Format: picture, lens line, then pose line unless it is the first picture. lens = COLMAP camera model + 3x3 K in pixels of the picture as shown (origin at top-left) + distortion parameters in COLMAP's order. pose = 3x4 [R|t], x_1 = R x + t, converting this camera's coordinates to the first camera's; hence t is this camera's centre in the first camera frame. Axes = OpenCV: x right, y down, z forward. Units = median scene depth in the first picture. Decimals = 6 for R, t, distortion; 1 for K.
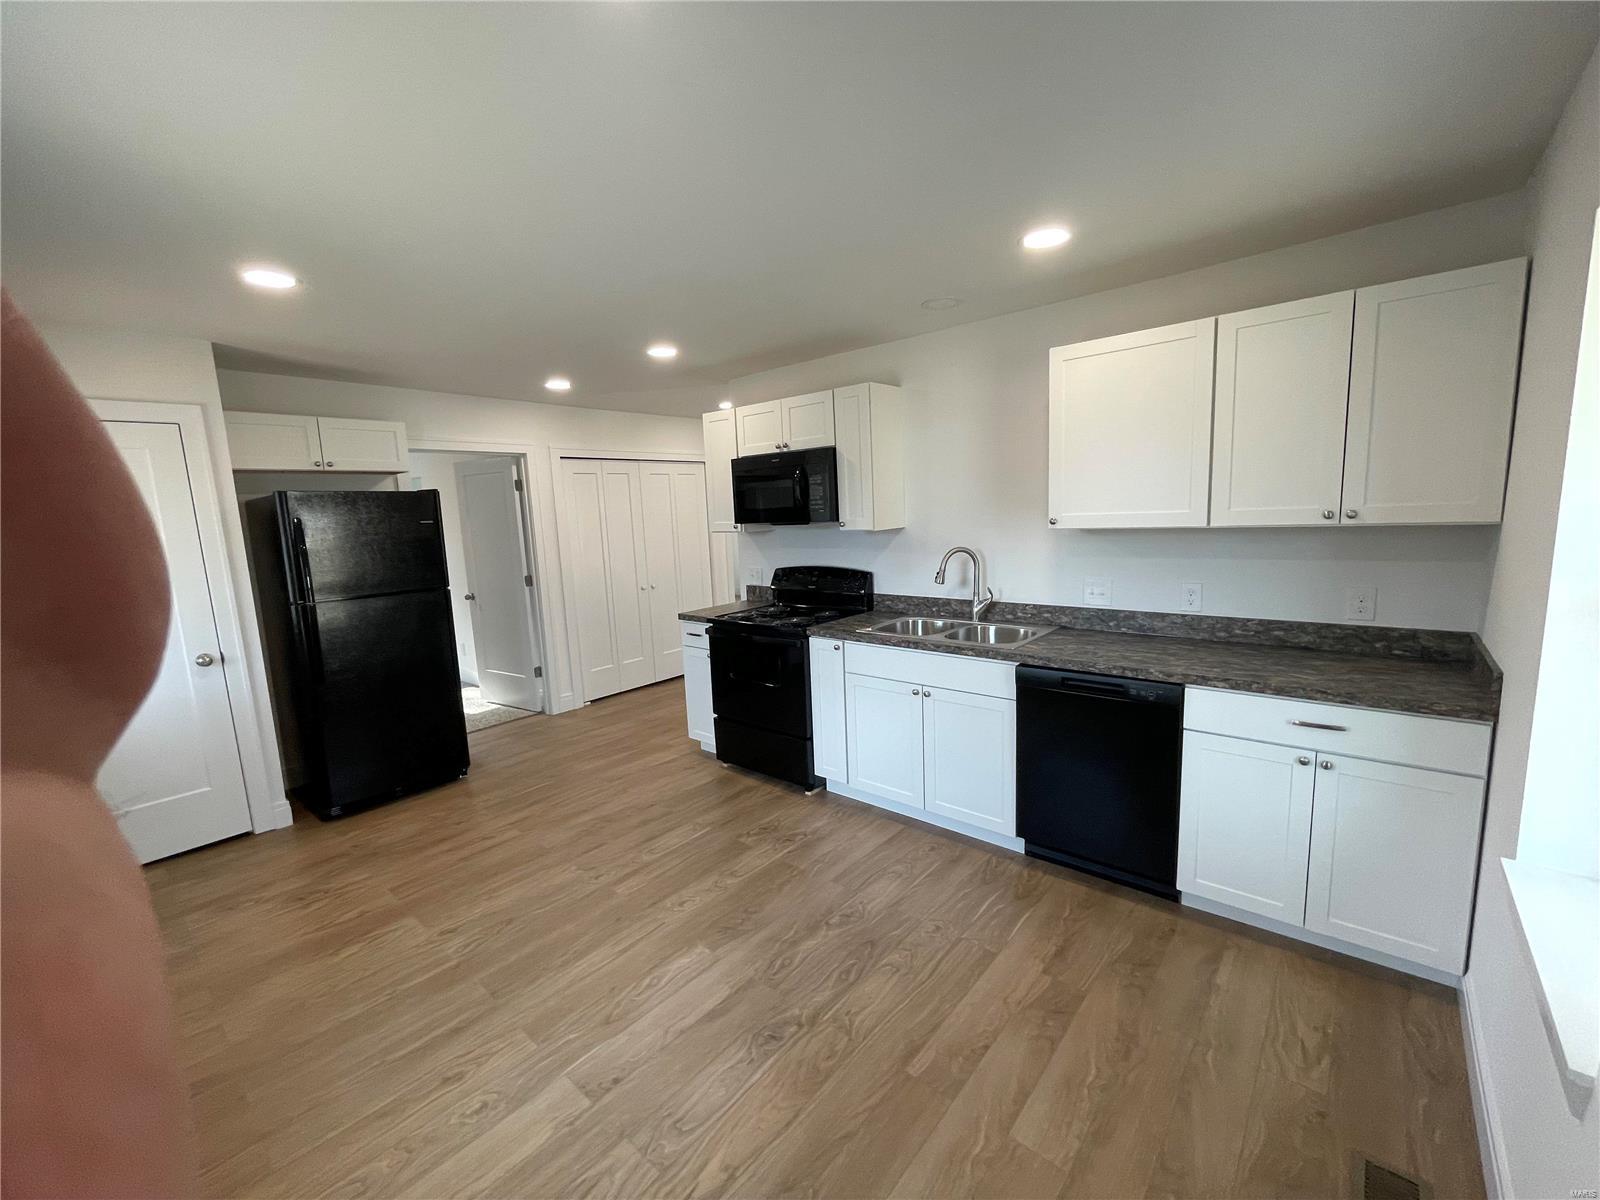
lens RADIAL K [[656.1, 0, 802.0], [0, 656.1, 602.8], [0, 0, 1]] dist [-0.001182, -0.000134]
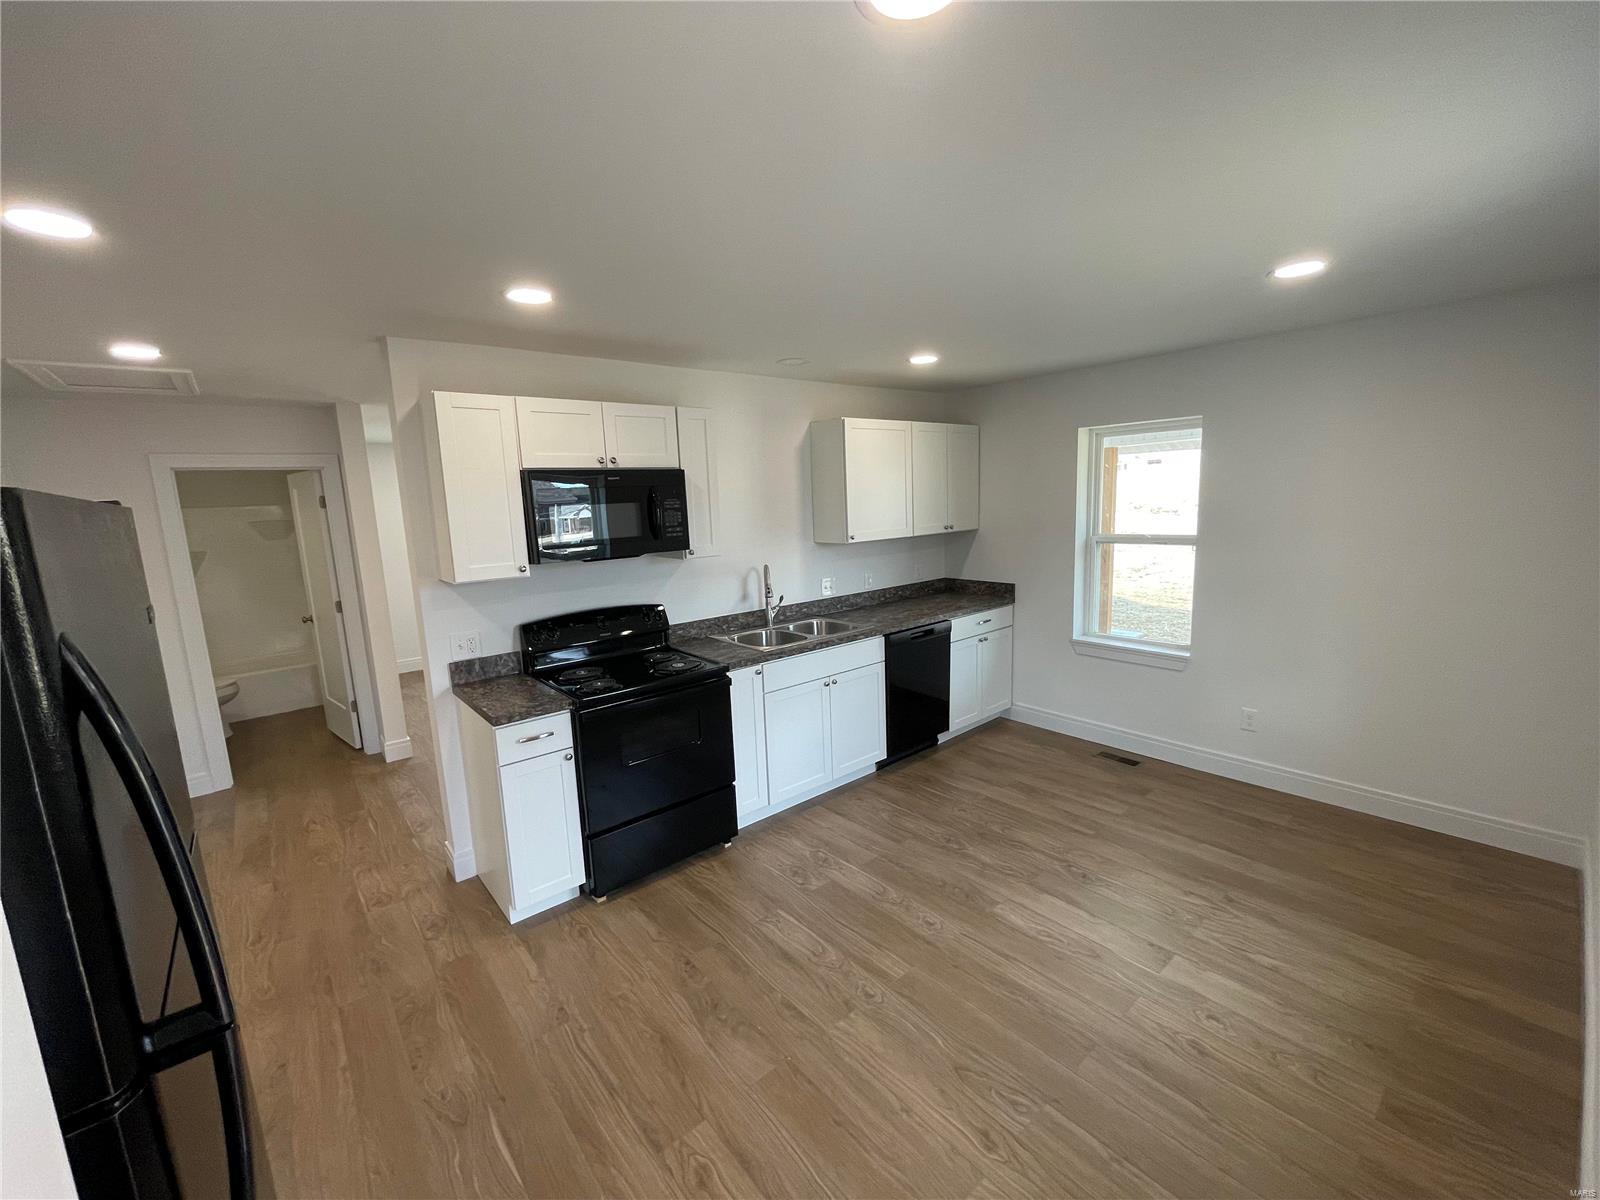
lens RADIAL K [[656.1, 0, 802.0], [0, 656.1, 602.8], [0, 0, 1]] dist [-0.001182, -0.000134]
pose [[0.153093, -0.120405, 0.980849, -1.135105], [0.176946, 0.979849, 0.092664, -0.145357], [-0.972241, 0.159371, 0.171313, 0.945233]]
